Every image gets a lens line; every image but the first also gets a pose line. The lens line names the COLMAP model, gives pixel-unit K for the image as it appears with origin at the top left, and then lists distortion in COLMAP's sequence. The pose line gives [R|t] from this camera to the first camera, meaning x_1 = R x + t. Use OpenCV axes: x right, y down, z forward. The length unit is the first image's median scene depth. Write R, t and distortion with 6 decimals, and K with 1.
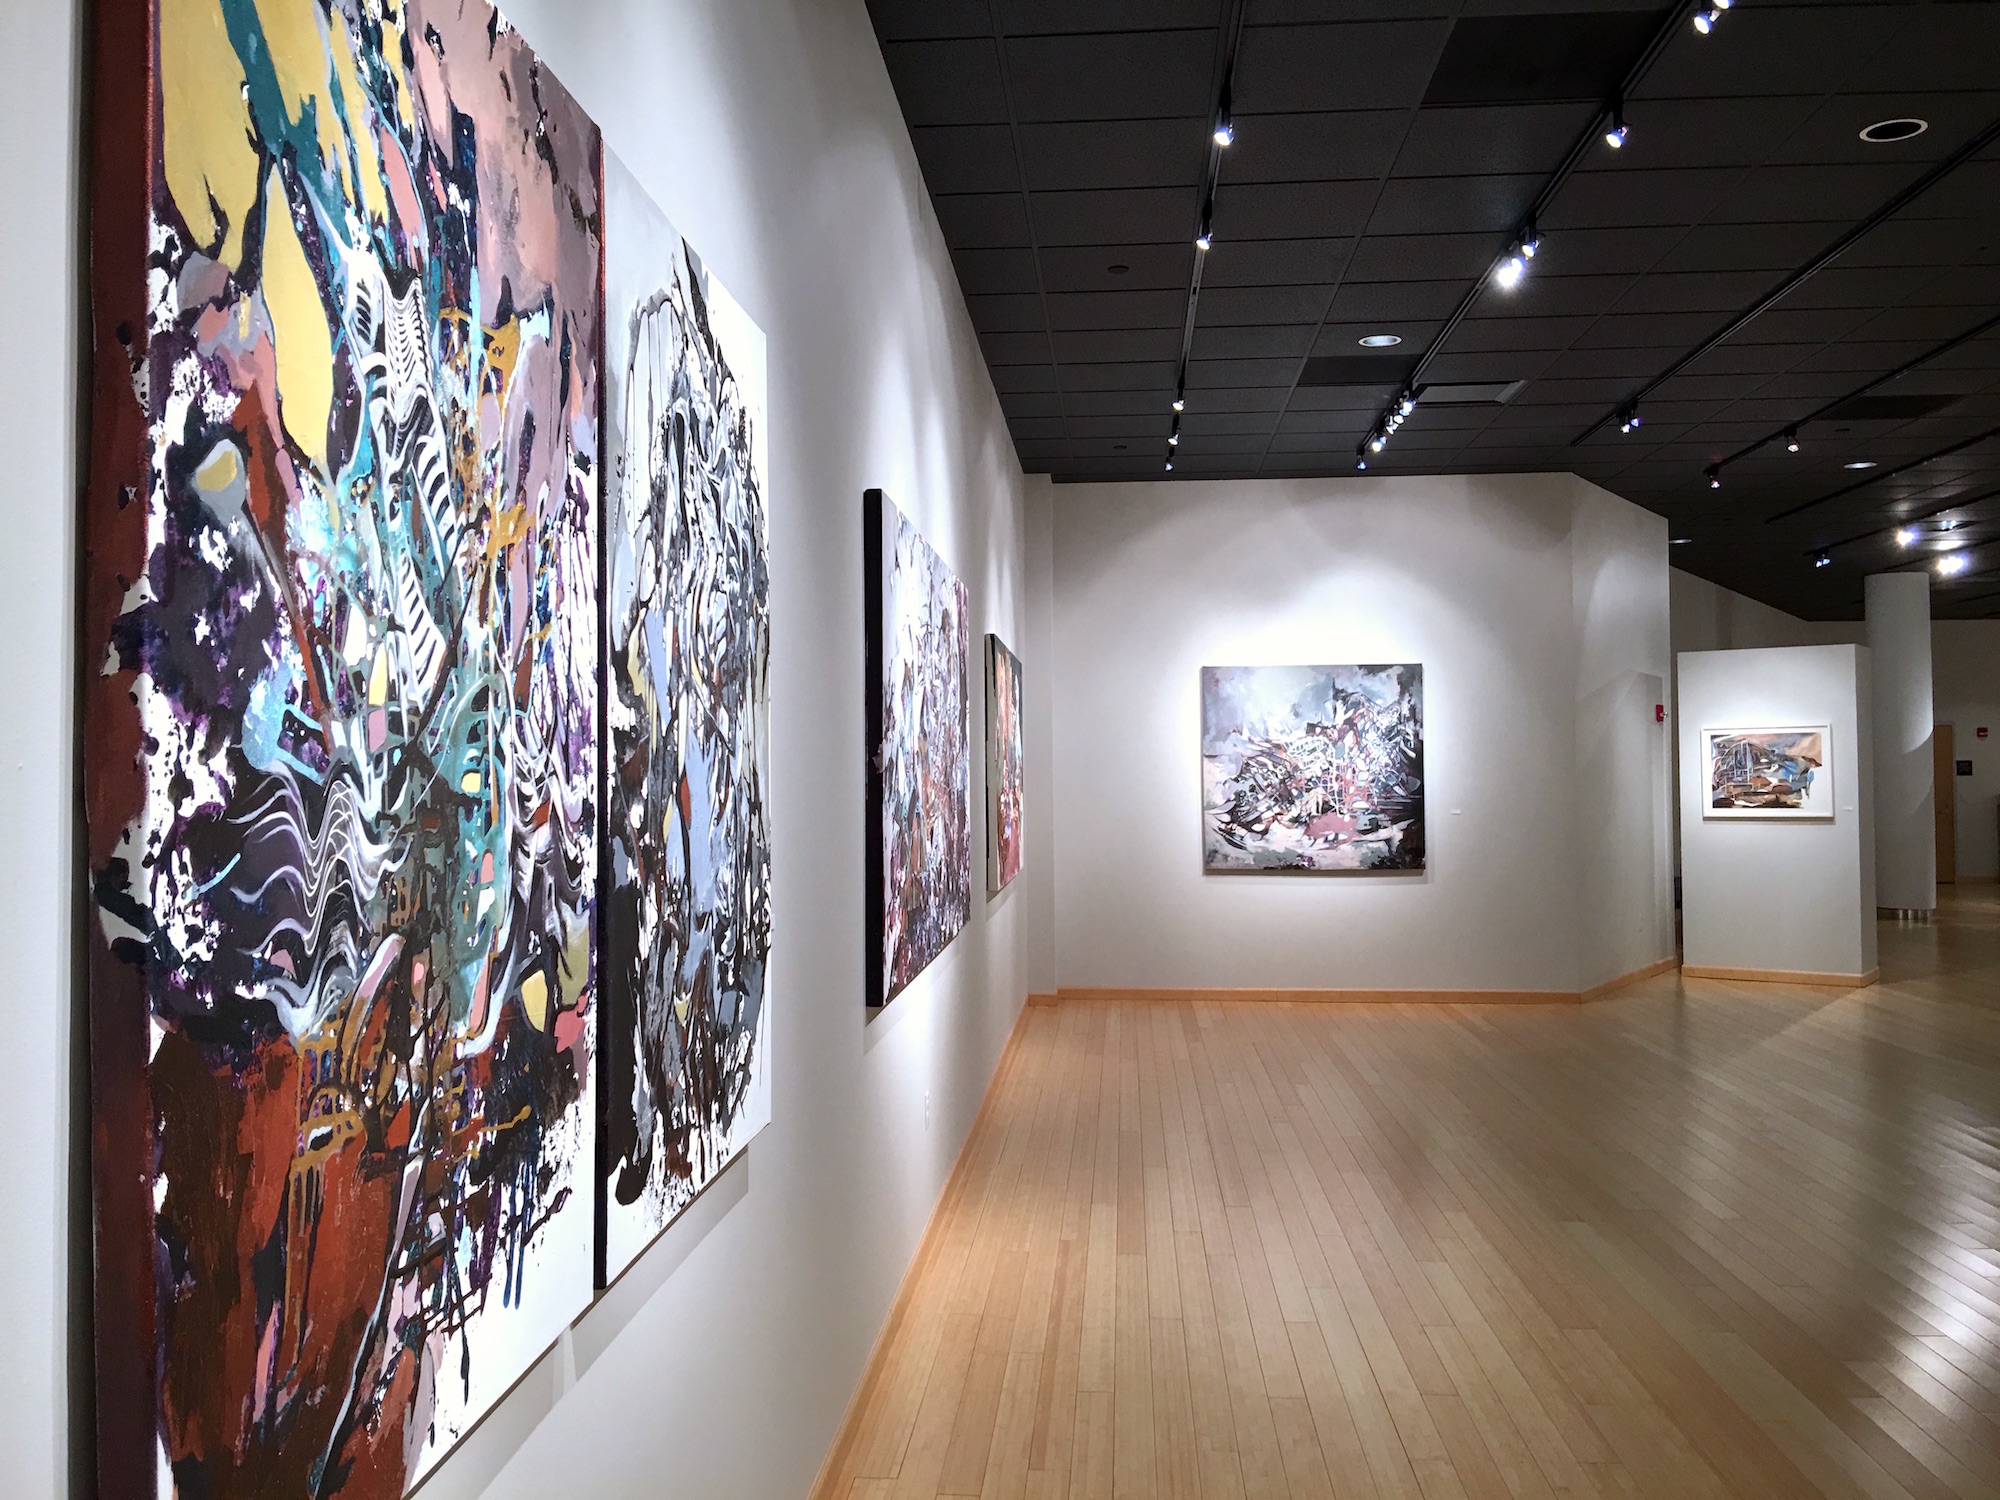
lens RADIAL K [[1667.0, 0, 989.6], [0, 1667.0, 744.3], [0, 0, 1]] dist [0.059919, -0.105500]
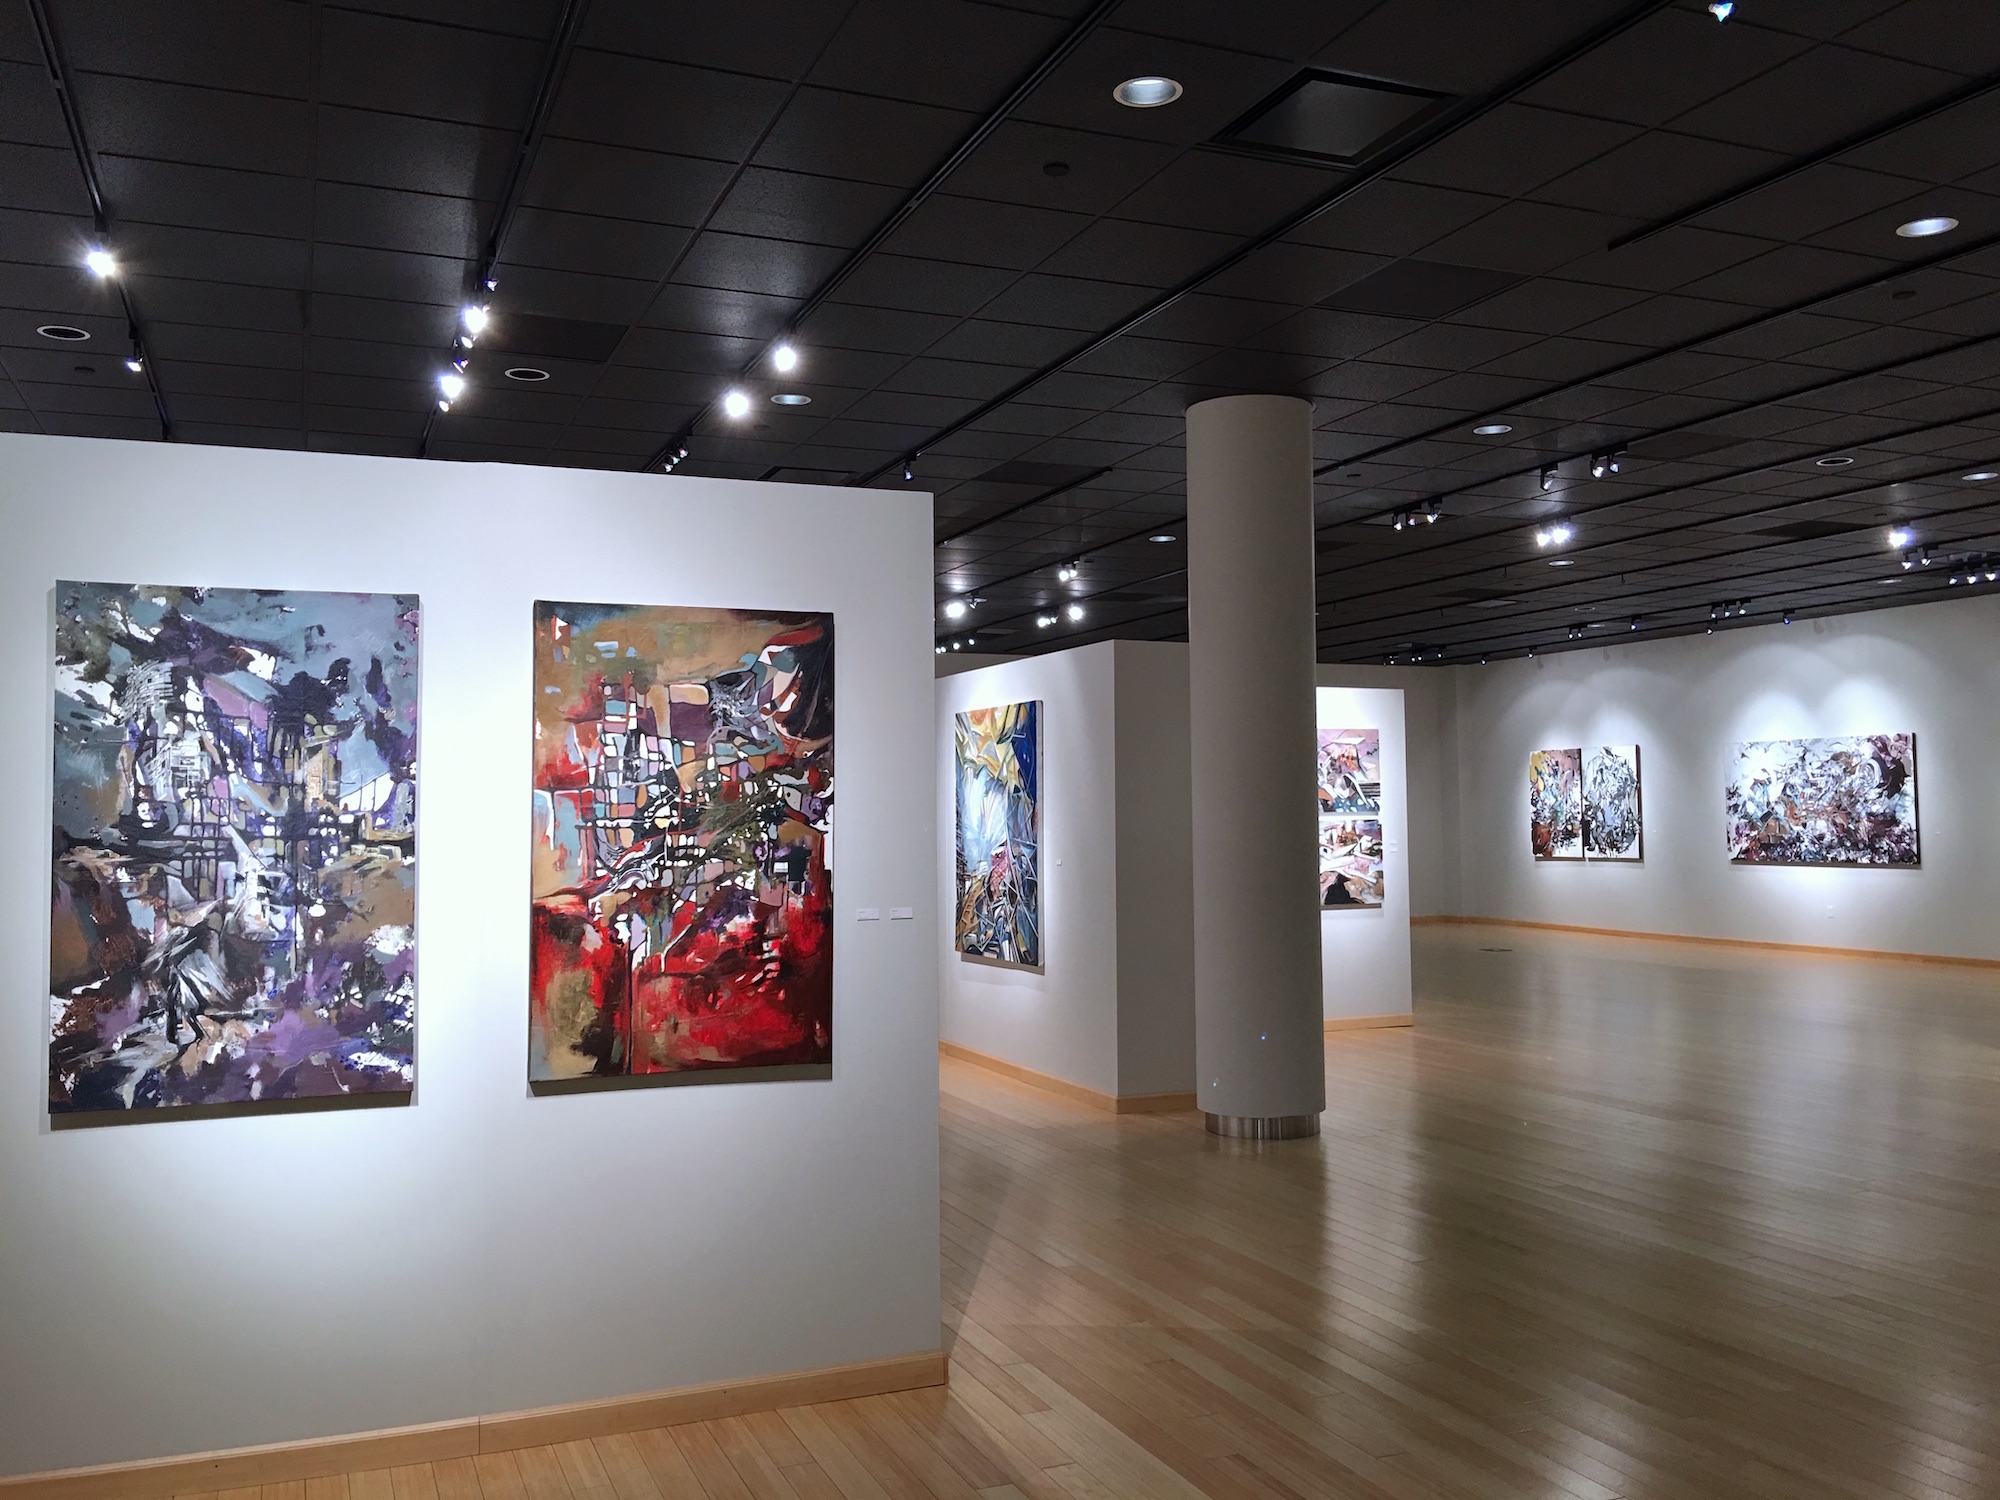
lens RADIAL K [[1667.0, 0, 998.1], [0, 1667.0, 749.5], [0, 0, 1]] dist [0.059919, -0.105500]
pose [[-0.885906, 0.003689, -0.463851, 1.411542], [0.030059, 0.998323, -0.049471, 0.010010], [0.462891, -0.057770, -0.884531, 1.541039]]
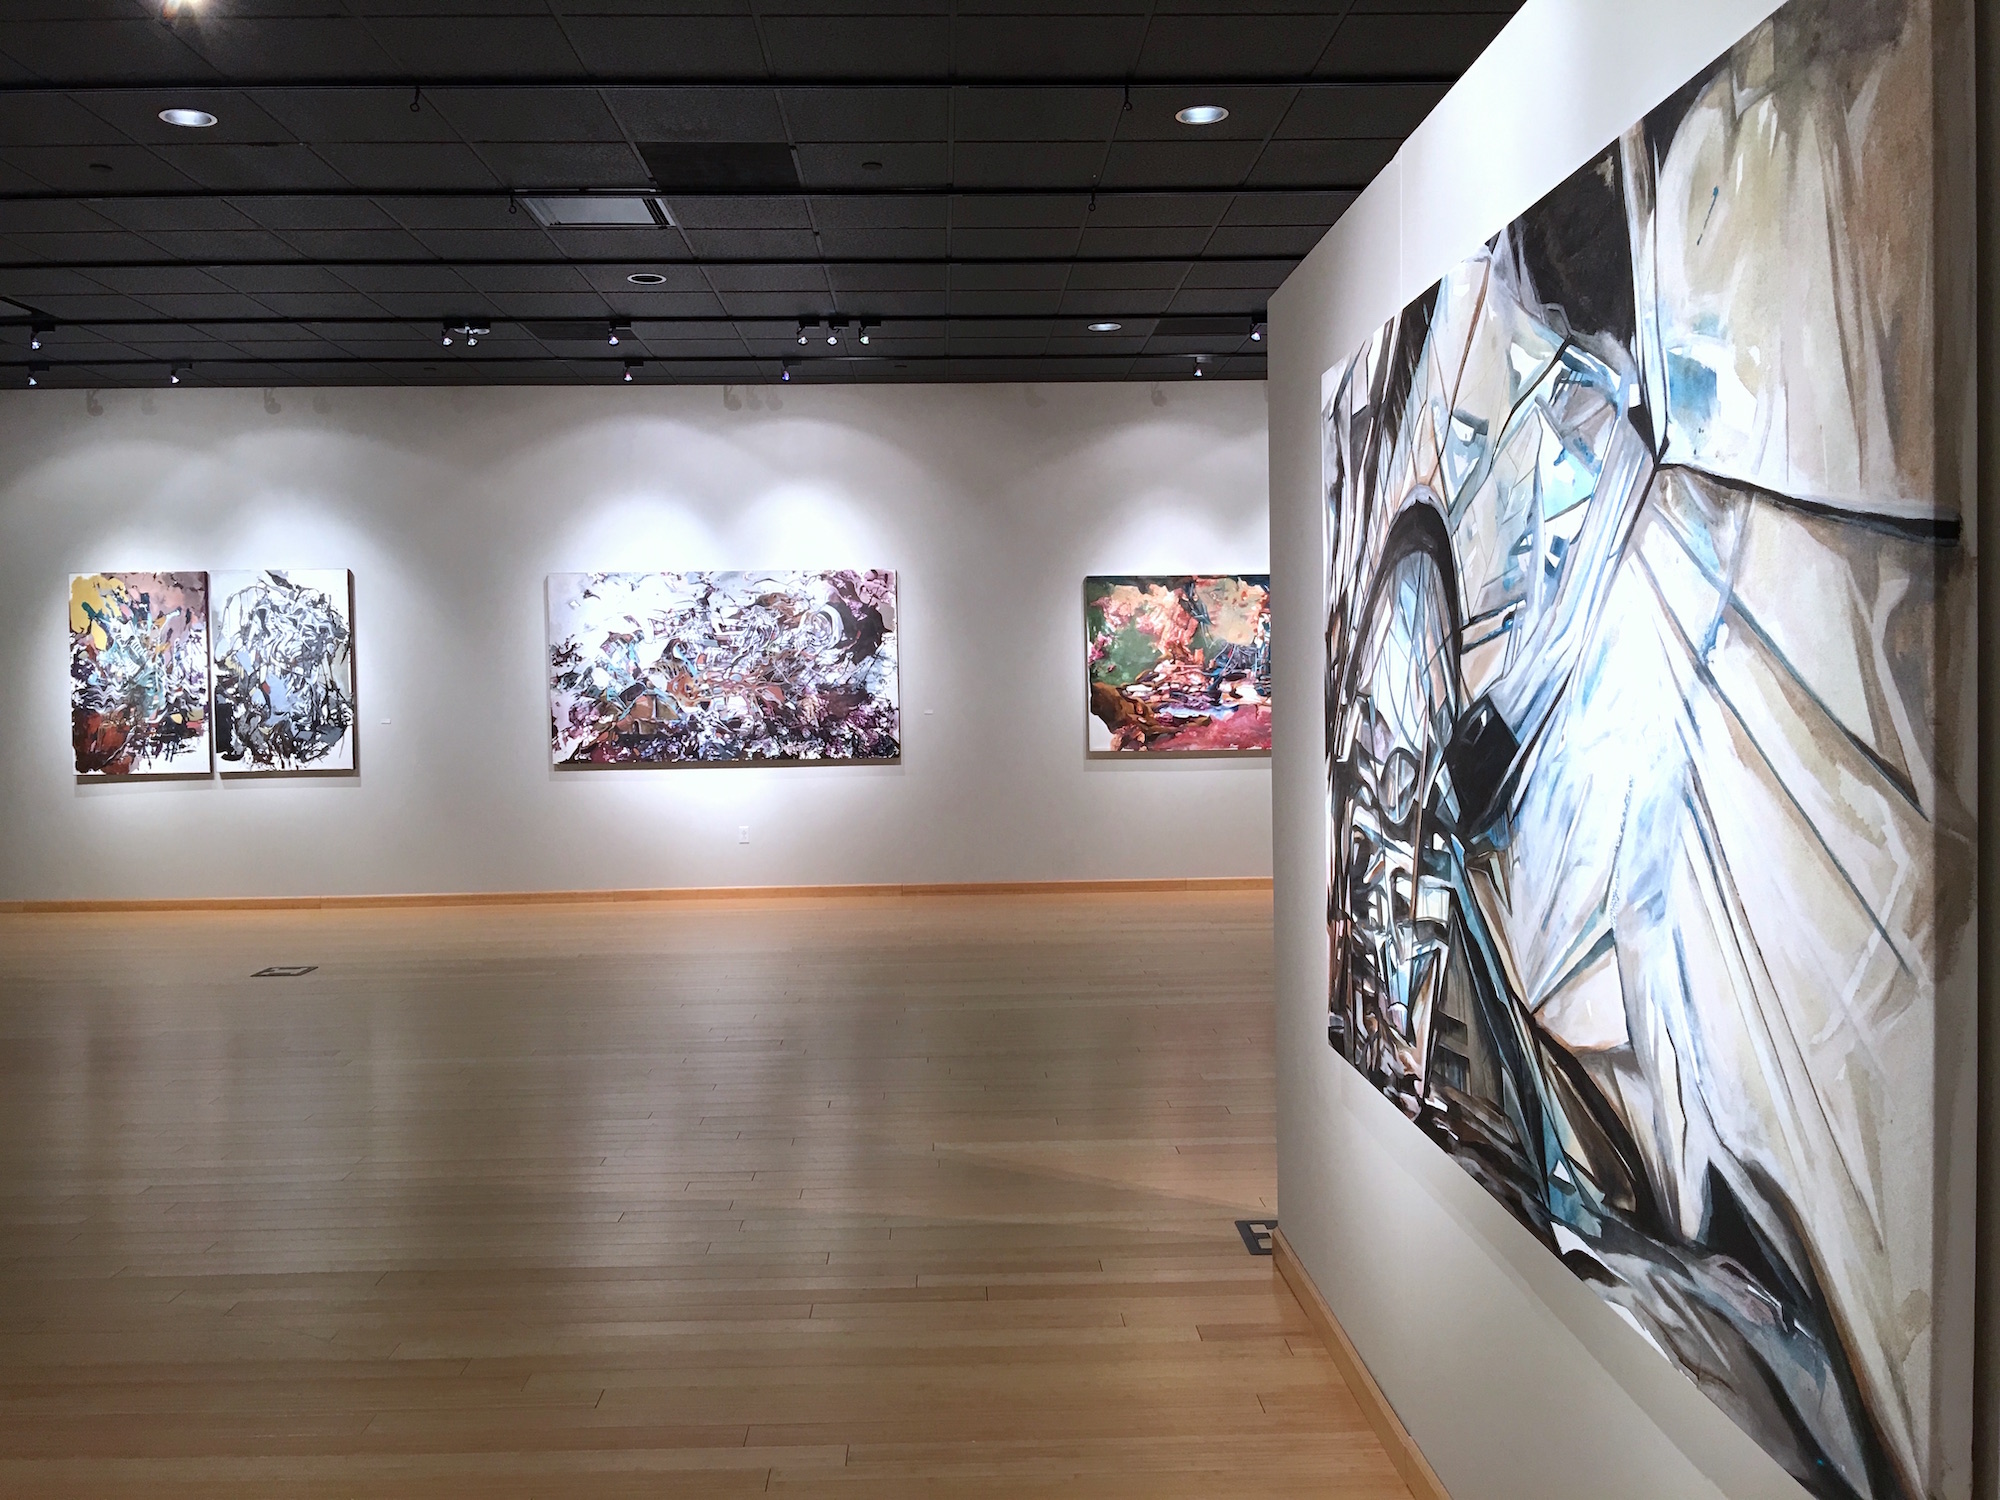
lens RADIAL K [[1667.0, 0, 996.9], [0, 1667.0, 733.8], [0, 0, 1]] dist [0.059919, -0.105500]
pose [[0.121607, 0.036742, -0.991898, 1.031515], [0.032003, 0.998650, 0.040916, 0.007374], [0.992062, -0.036720, 0.120267, 0.526794]]
